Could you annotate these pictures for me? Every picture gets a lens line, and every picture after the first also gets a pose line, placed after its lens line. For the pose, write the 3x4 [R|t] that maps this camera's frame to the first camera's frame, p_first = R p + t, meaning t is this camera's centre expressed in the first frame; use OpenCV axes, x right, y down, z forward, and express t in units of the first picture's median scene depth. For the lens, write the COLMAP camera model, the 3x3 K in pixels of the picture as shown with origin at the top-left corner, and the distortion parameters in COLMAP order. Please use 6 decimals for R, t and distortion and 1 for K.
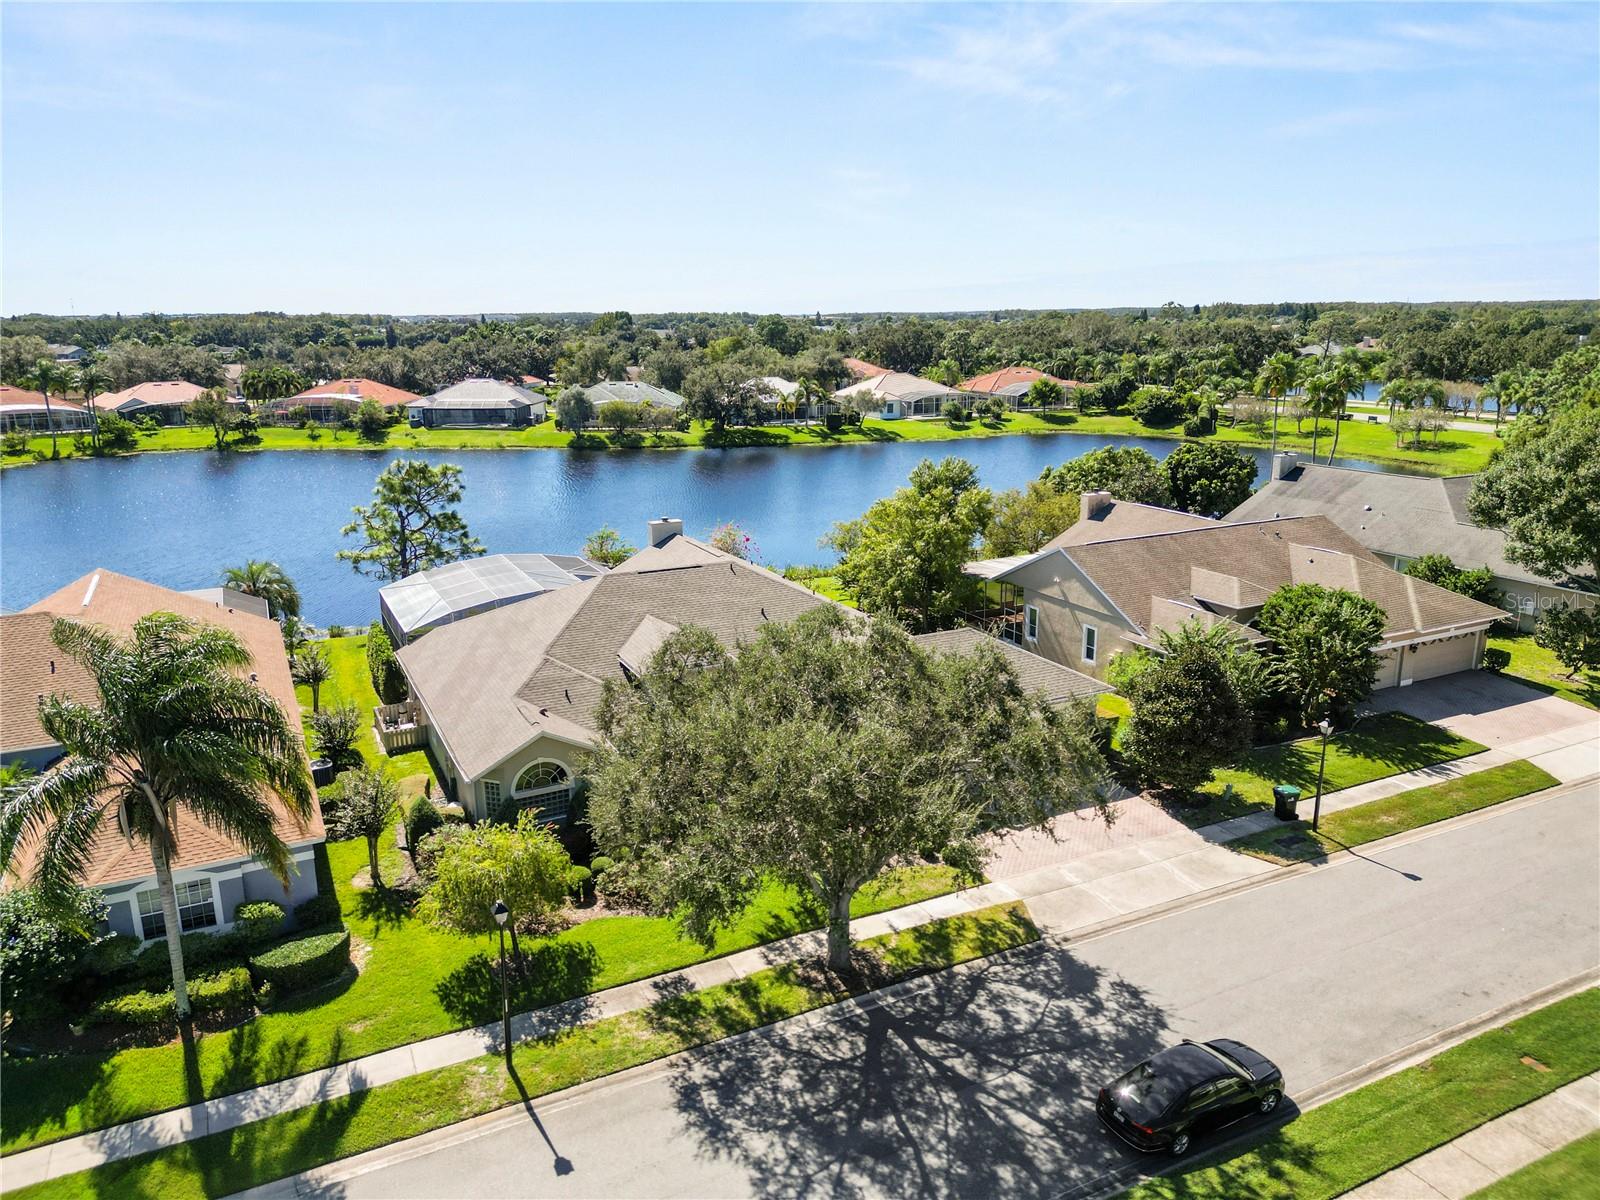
lens RADIAL K [[1140.1, 0, 800.0], [0, 1140.1, 600.0], [0, 0, 1]] dist [0.070511, -0.000869]
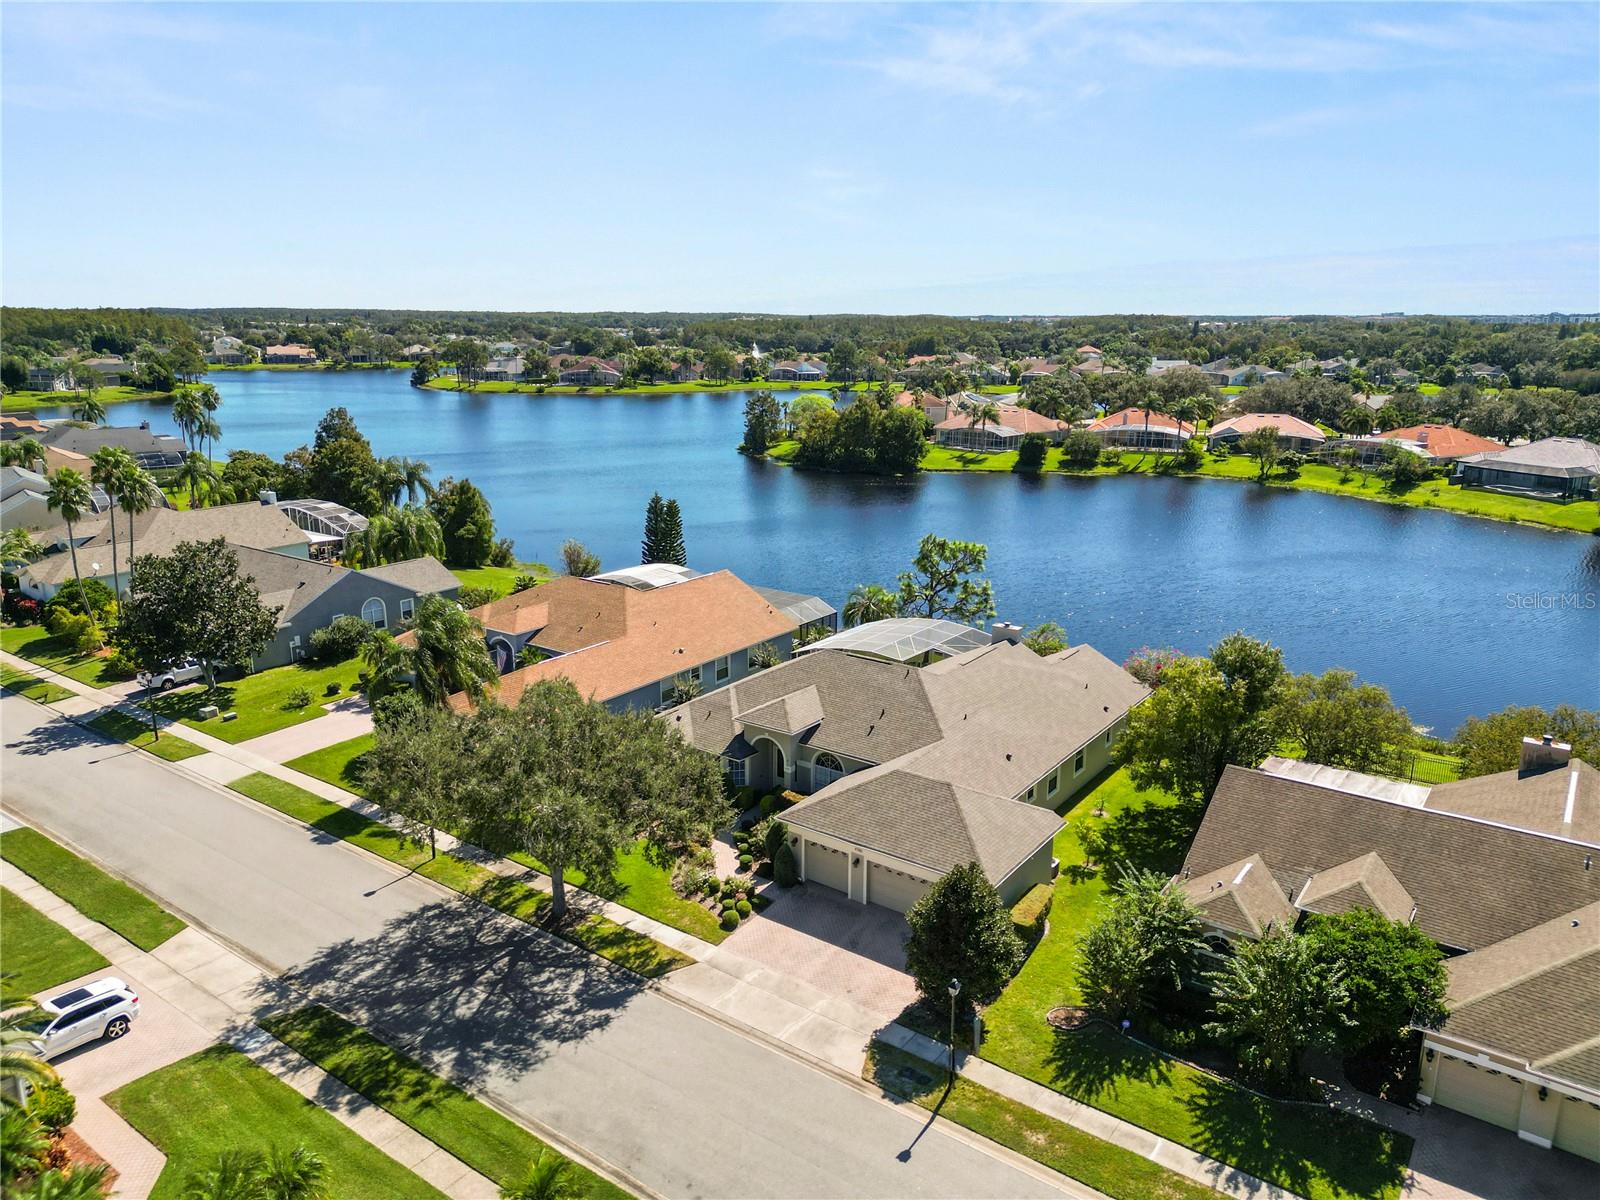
lens RADIAL K [[1128.5, 0, 800.0], [0, 1128.5, 600.0], [0, 0, 1]] dist [0.057103, -0.048628]
pose [[0.457623, 0.236718, -0.857056, 1.476111], [-0.228728, 0.962811, 0.143798, -0.410009], [0.859223, 0.130228, 0.494749, 0.472892]]
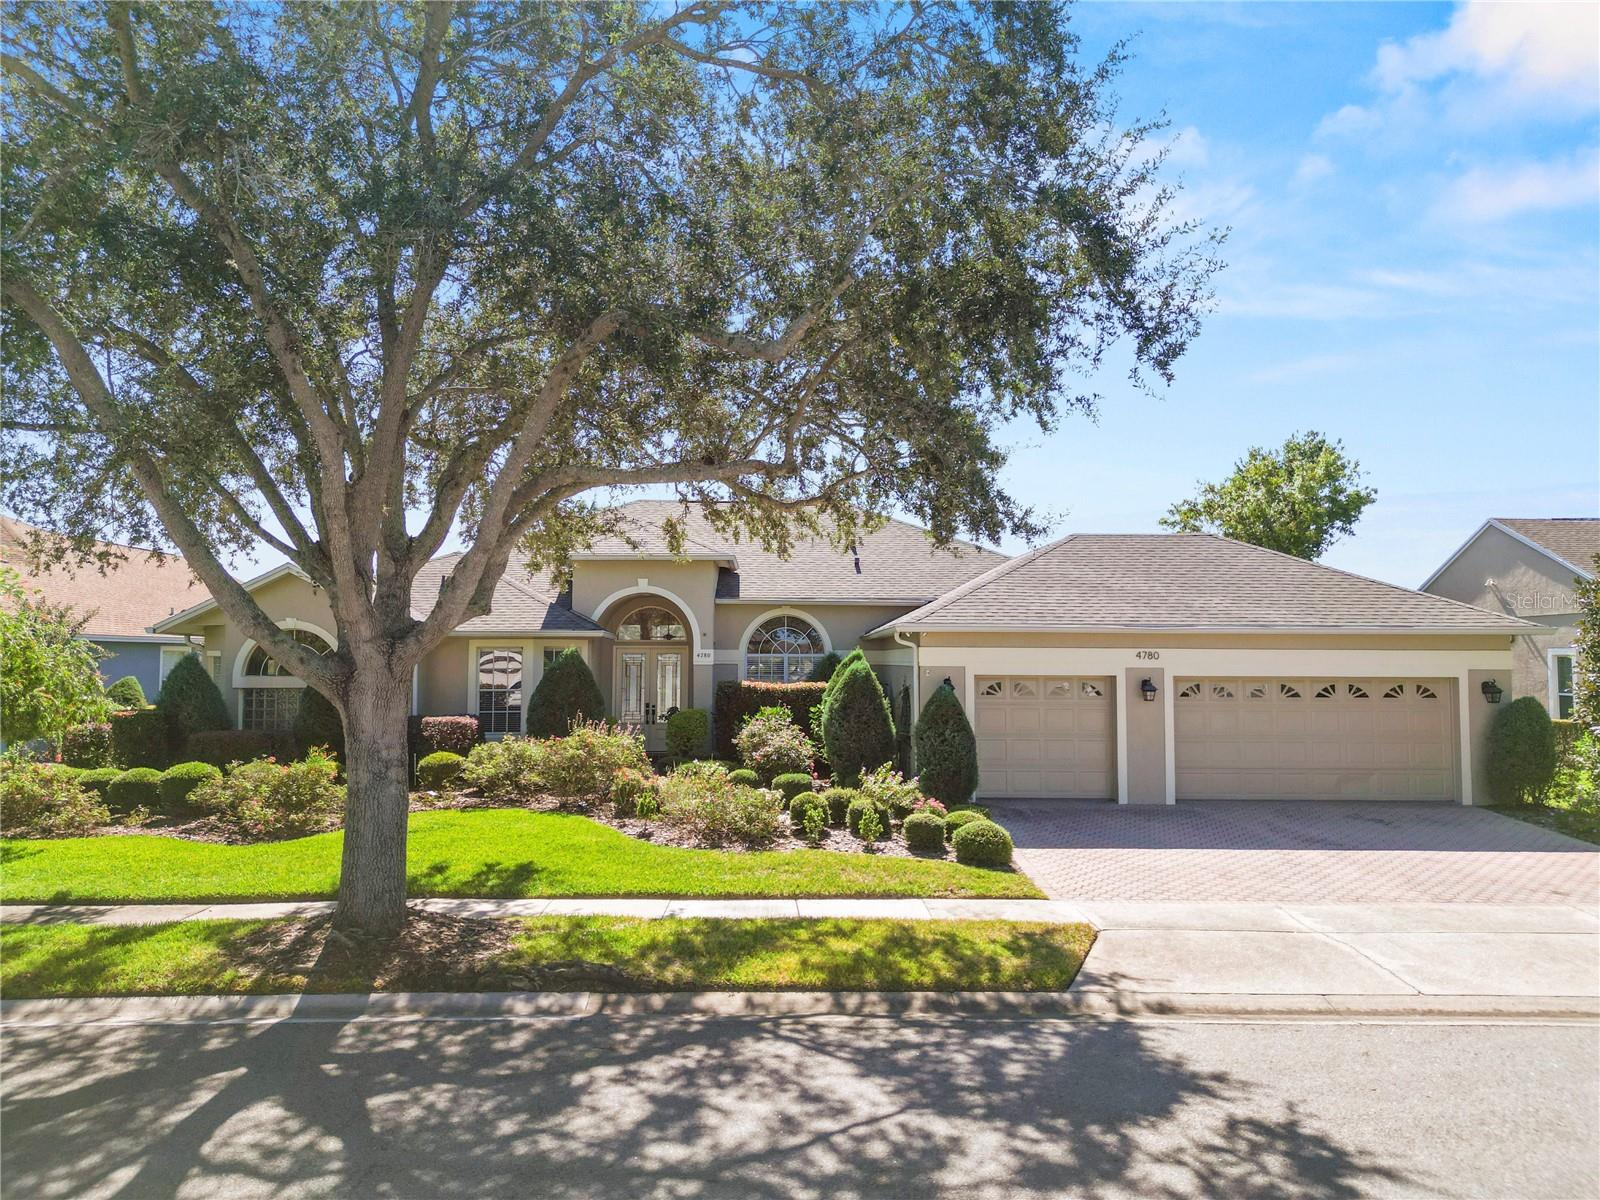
lens RADIAL K [[1128.5, 0, 800.0], [0, 1128.5, 600.0], [0, 0, 1]] dist [0.057103, -0.048628]
pose [[0.904315, -0.007349, -0.426802, 0.298447], [-0.119739, 0.955342, -0.270156, 0.315461], [0.409727, 0.295411, 0.863050, 0.766759]]
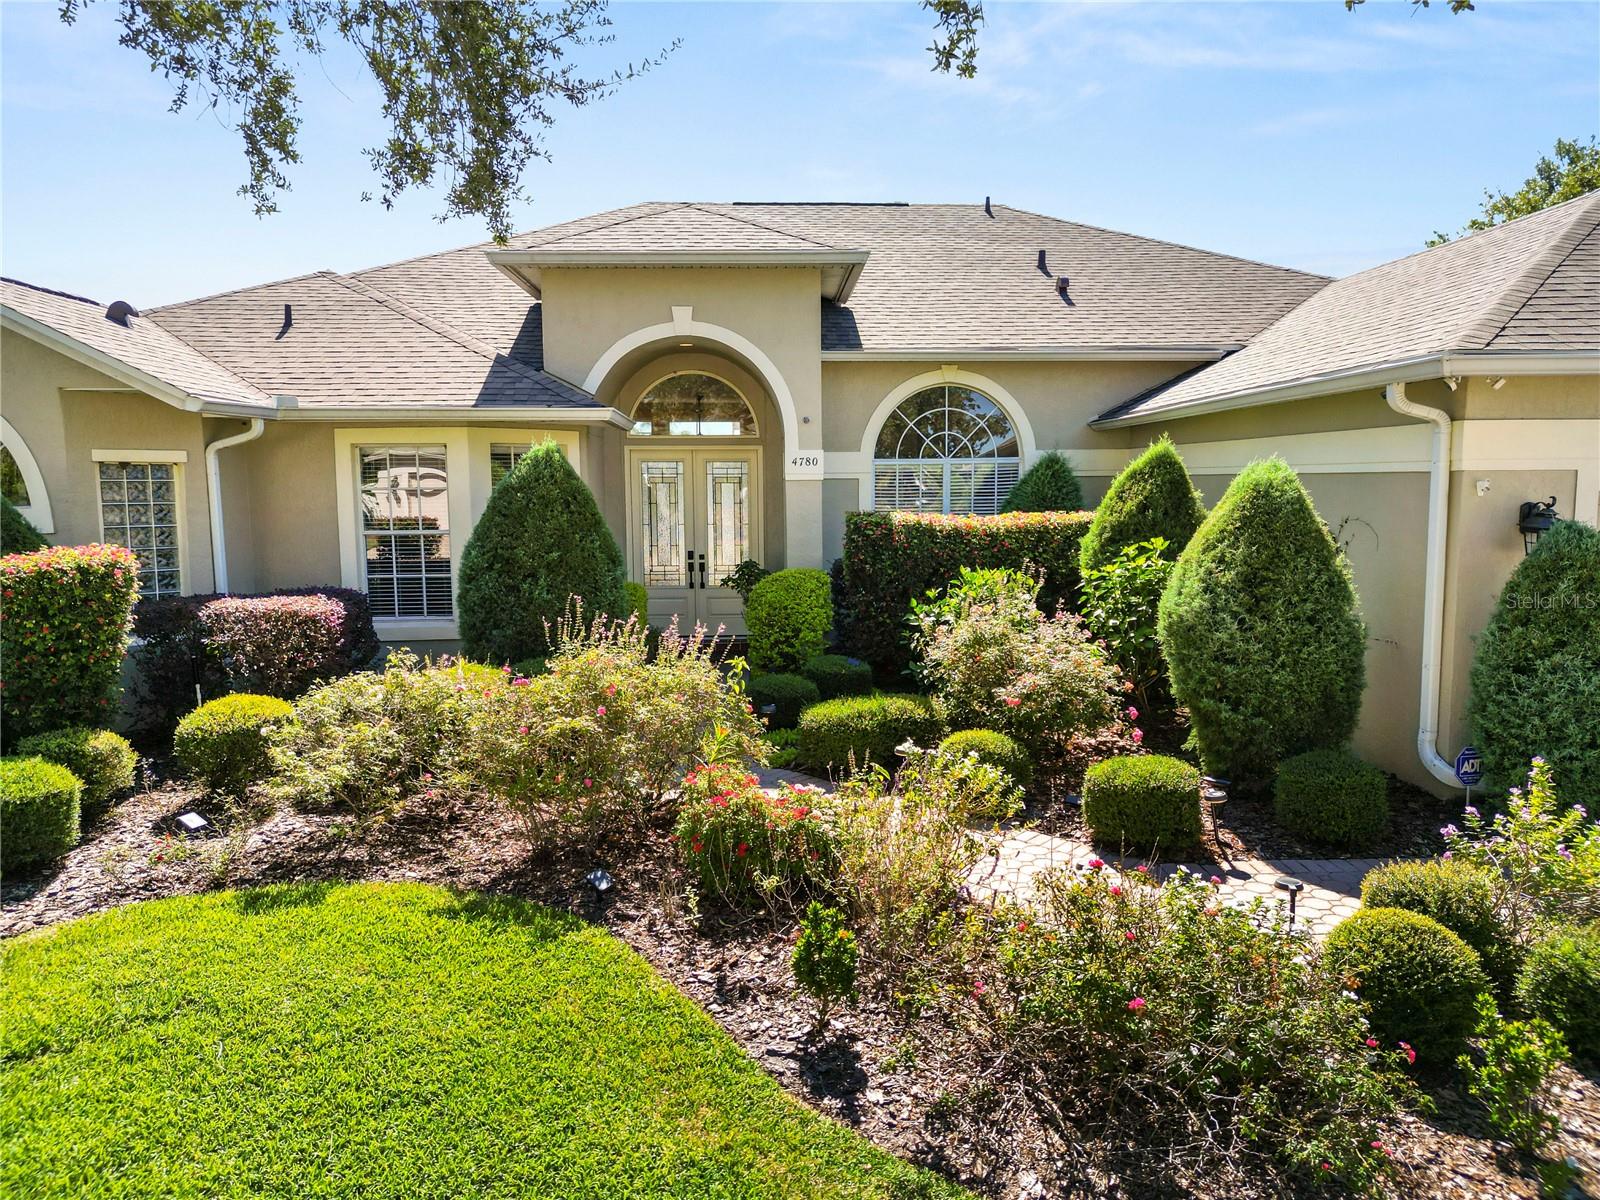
lens RADIAL K [[1123.6, 0, 810.7], [0, 1123.6, 641.6], [0, 0, 1]] dist [0.061582, -0.000818]
pose [[0.915066, 0.065066, -0.398021, 0.062764], [-0.105731, 0.991085, -0.081064, 0.242663], [0.389198, 0.116262, 0.913788, 1.076318]]
